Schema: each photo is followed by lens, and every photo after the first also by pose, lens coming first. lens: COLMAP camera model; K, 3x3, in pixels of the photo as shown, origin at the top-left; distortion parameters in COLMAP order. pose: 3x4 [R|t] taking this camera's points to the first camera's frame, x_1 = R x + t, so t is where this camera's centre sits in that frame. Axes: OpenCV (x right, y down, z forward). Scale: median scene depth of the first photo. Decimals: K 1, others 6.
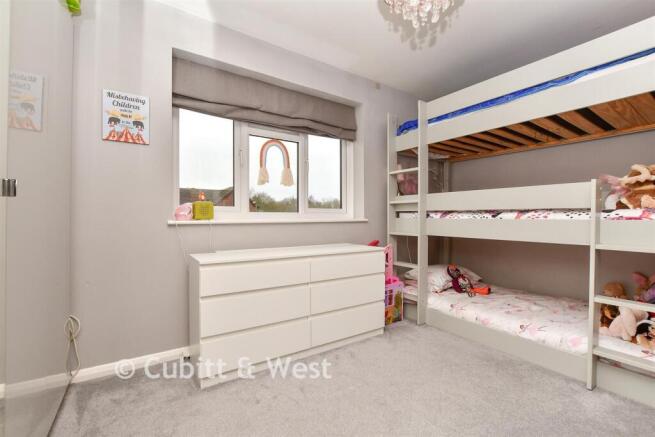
lens RADIAL K [[285.4, 0, 329.5], [0, 285.4, 221.6], [0, 0, 1]] dist [0.001805, 0.000092]
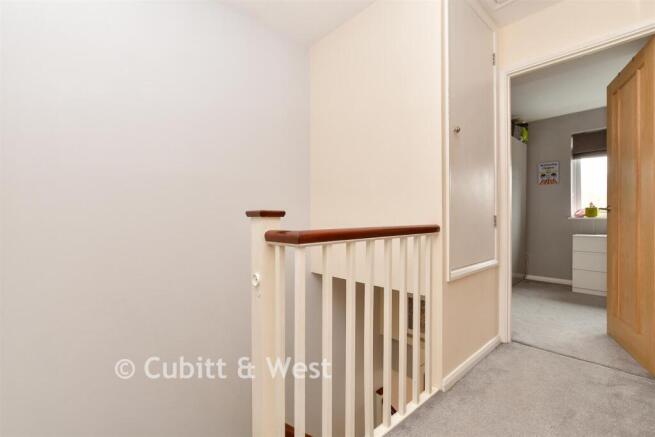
lens RADIAL K [[285.4, 0, 329.5], [0, 285.4, 218.6], [0, 0, 1]] dist [0.001805, 0.000092]
pose [[0.127170, 0.010255, -0.991828, 1.362995], [-0.016067, 0.999837, 0.008278, 0.013001], [0.991751, 0.014883, 0.127314, -1.045689]]
